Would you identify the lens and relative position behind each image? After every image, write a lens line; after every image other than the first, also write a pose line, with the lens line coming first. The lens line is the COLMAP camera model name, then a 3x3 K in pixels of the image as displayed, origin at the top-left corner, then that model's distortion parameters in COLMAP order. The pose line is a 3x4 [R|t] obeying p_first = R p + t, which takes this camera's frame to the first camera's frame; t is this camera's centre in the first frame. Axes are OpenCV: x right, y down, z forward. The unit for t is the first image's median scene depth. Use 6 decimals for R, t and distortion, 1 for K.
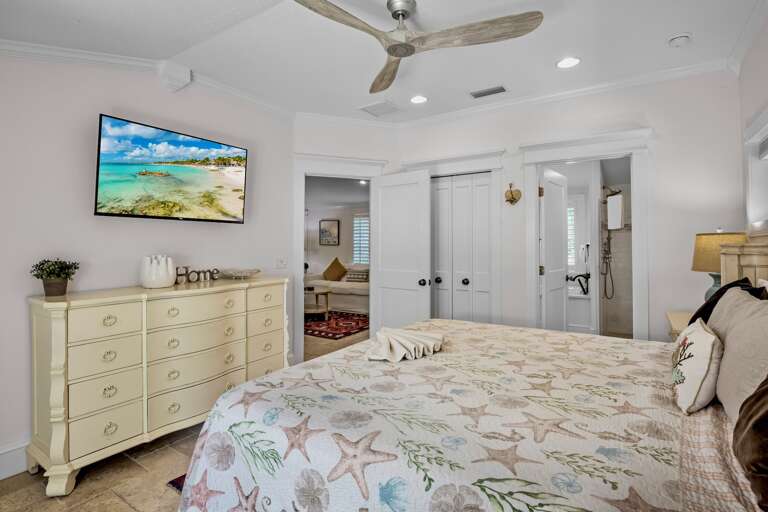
lens RADIAL K [[381.4, 0, 378.1], [0, 381.4, 255.6], [0, 0, 1]] dist [-0.011598, -0.001755]
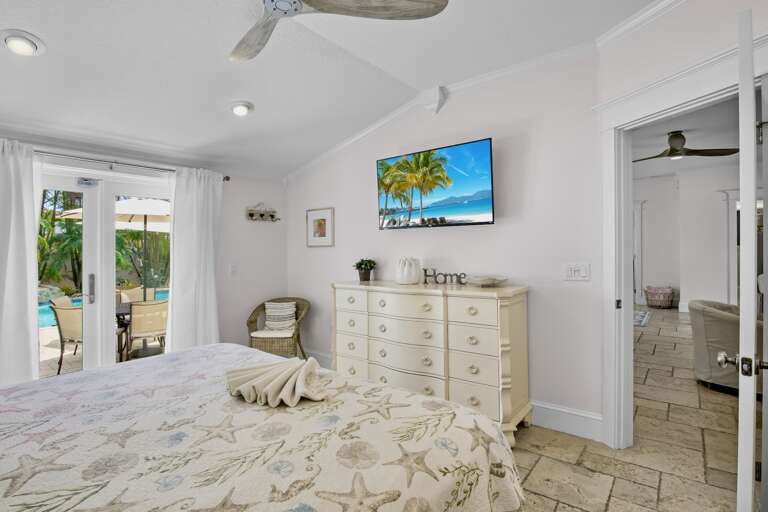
lens RADIAL K [[381.4, 0, 378.3], [0, 381.4, 249.4], [0, 0, 1]] dist [-0.011598, -0.001755]
pose [[-0.100556, 0.002984, -0.994927, 0.625463], [-0.002125, 0.999993, 0.003214, -0.030736], [0.994929, 0.002437, -0.100549, 0.967575]]
